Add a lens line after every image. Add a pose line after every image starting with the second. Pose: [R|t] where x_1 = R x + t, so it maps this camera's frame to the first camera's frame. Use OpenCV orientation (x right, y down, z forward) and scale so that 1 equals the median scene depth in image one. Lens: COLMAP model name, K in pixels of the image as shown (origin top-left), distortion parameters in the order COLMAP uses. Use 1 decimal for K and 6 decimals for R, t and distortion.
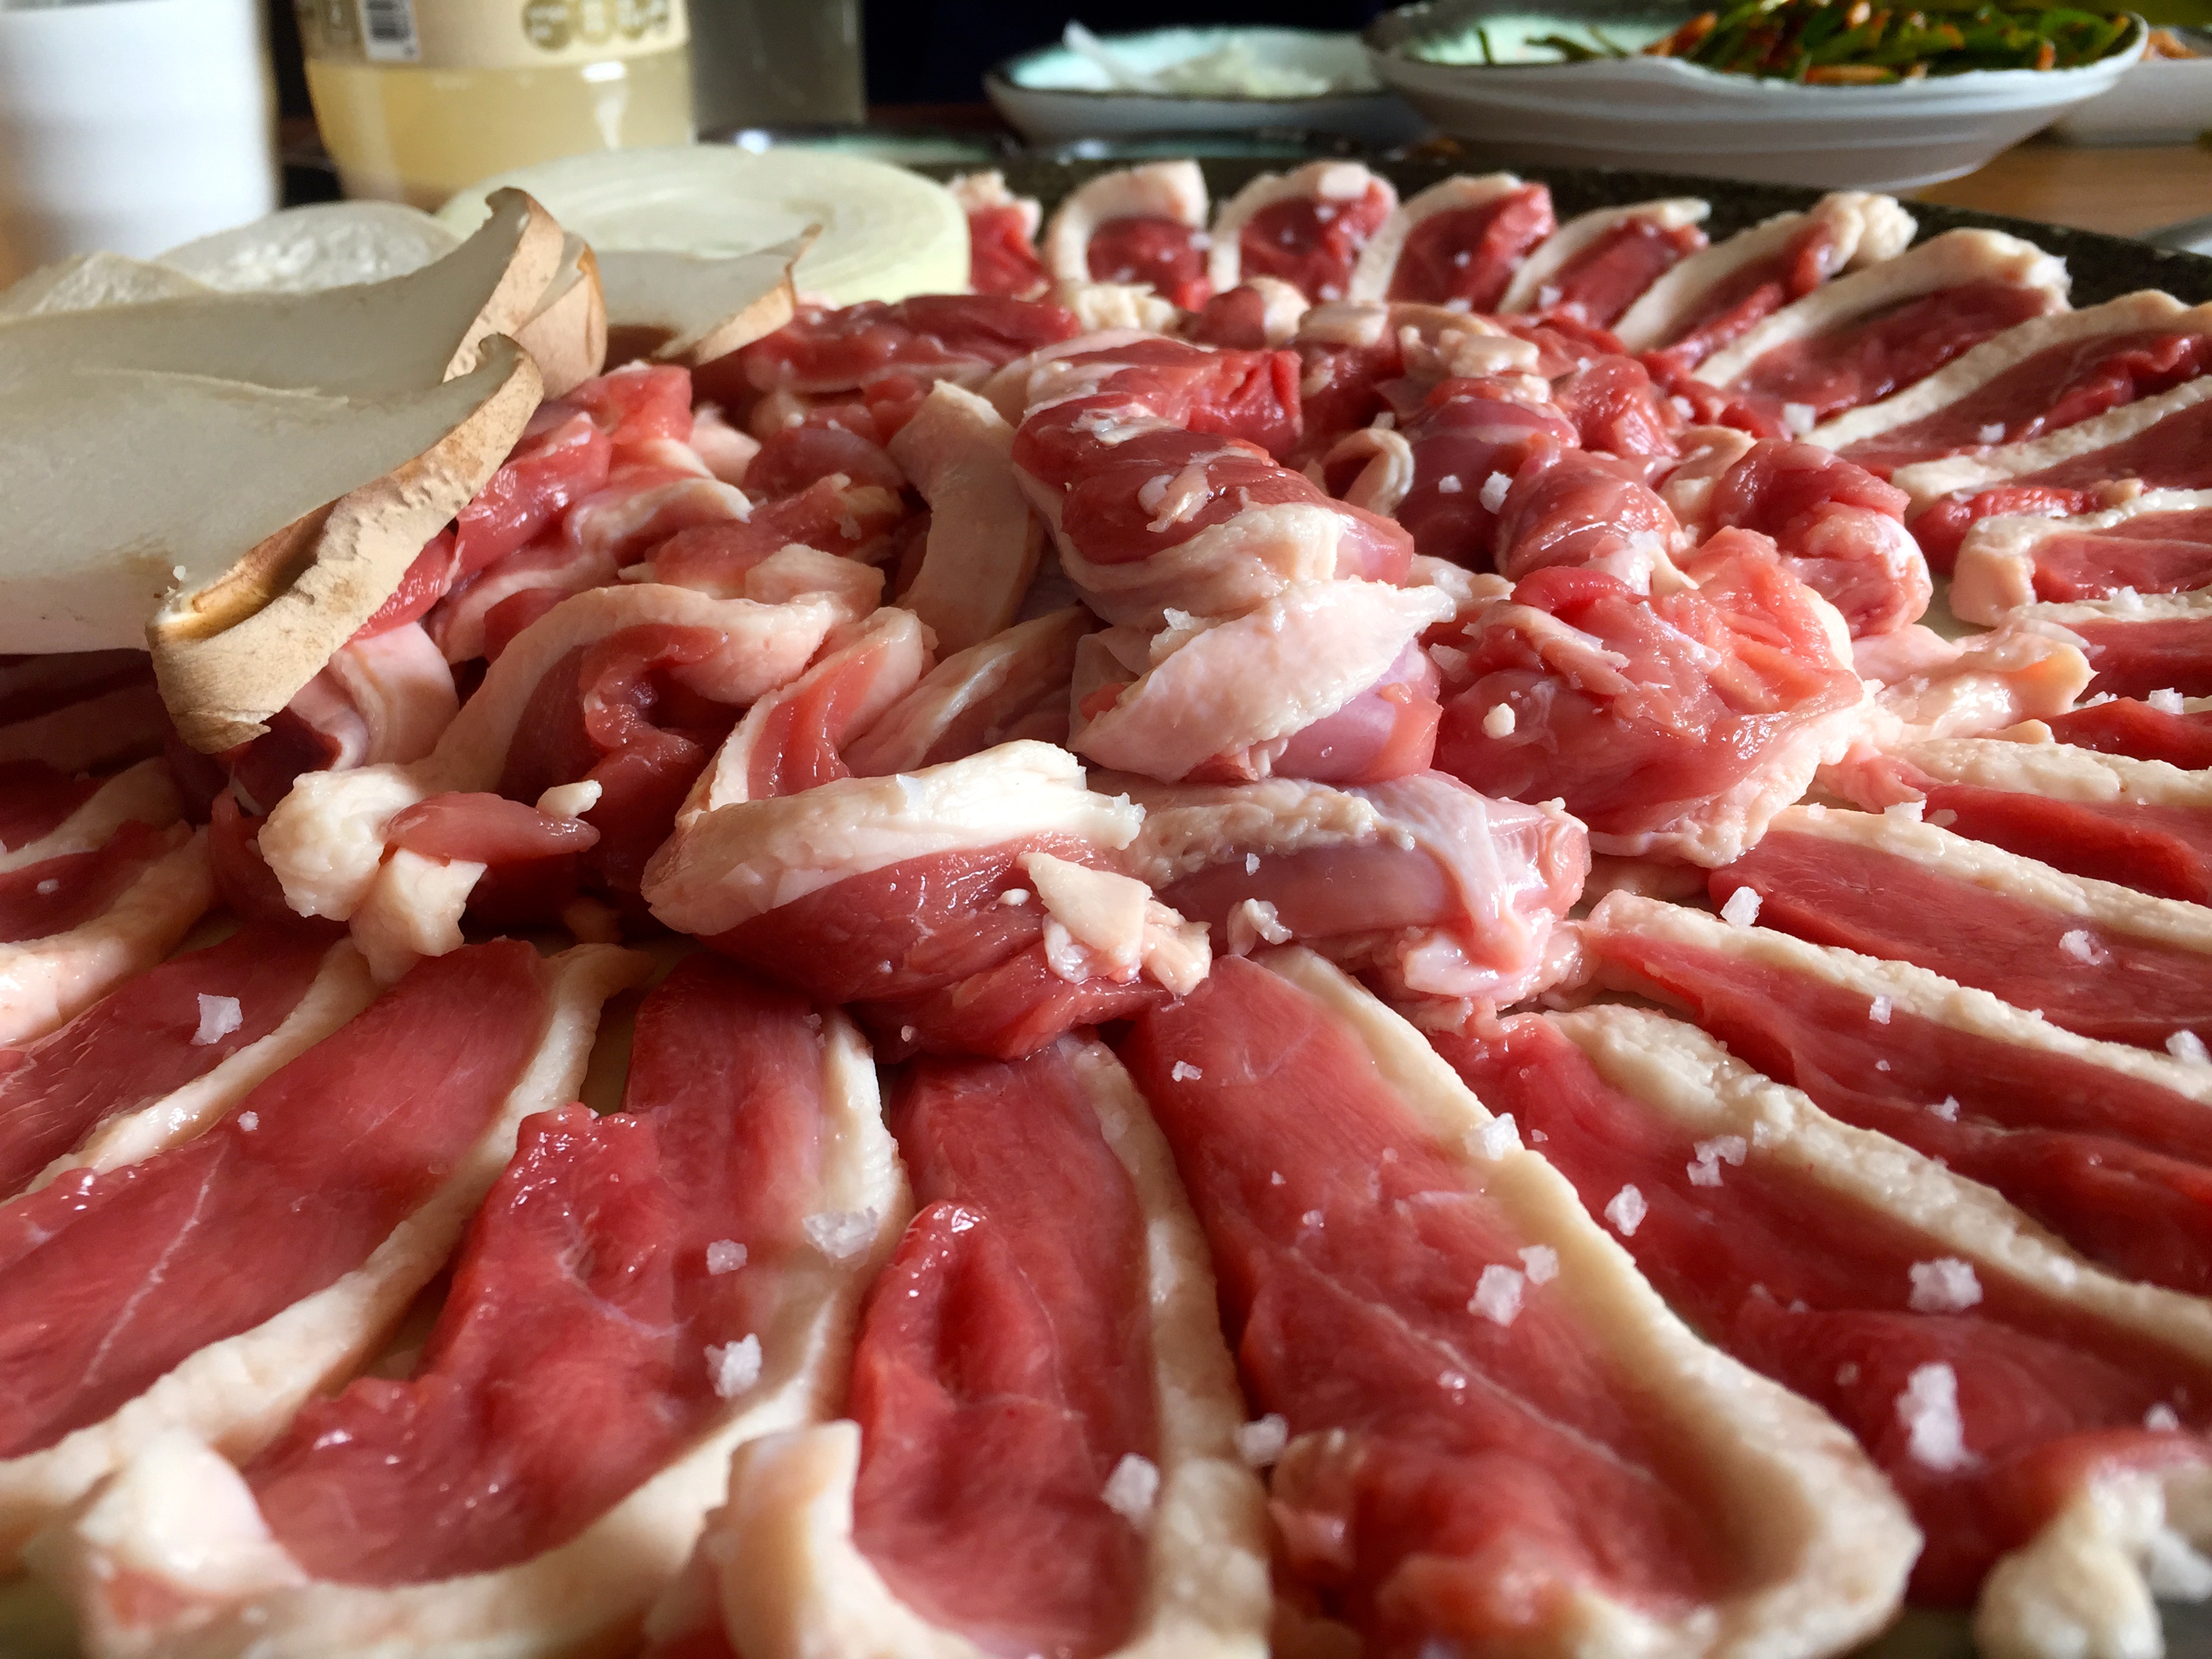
lens RADIAL K [[1940.7, 0, 1106.0], [0, 1940.7, 829.5], [0, 0, 1]] dist [0.062059, -0.132349]
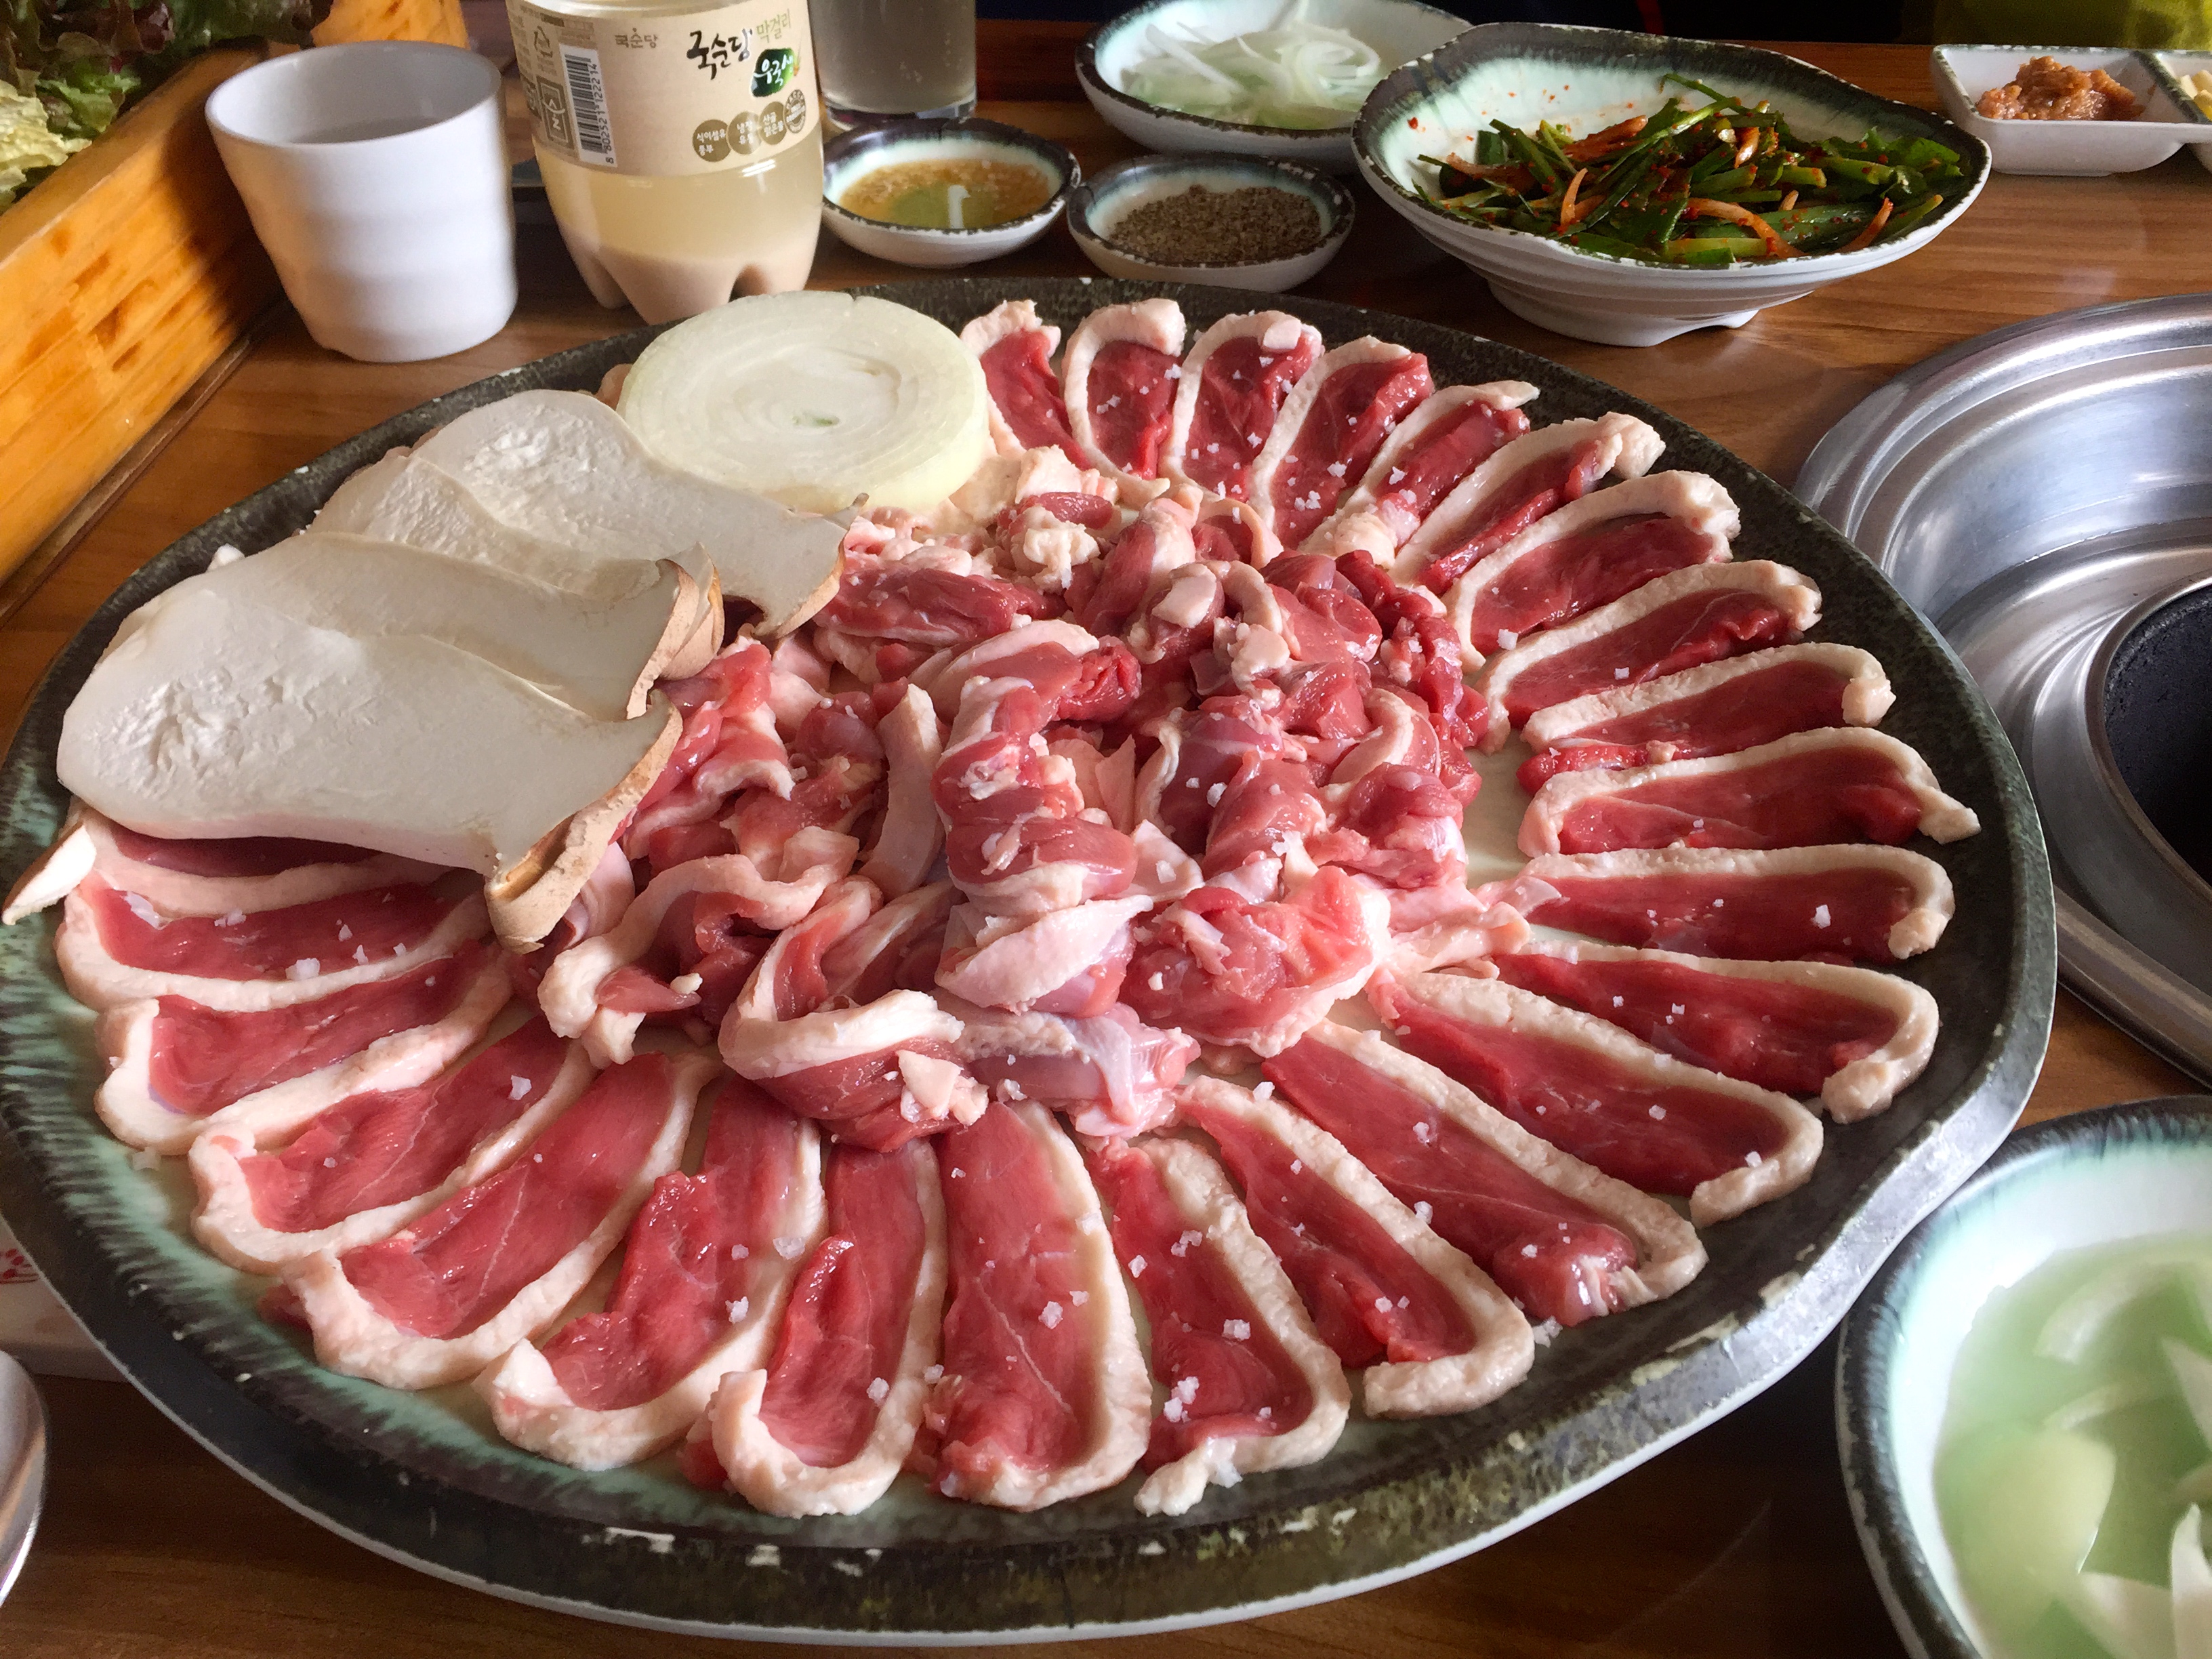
lens RADIAL K [[1904.5, 0, 1106.0], [0, 1904.5, 829.5], [0, 0, 1]] dist [0.039449, -0.000744]
pose [[0.993526, 0.089609, -0.069829, 0.285234], [-0.072110, 0.972407, 0.221865, -0.653419], [0.087784, -0.215393, 0.972574, -0.865699]]
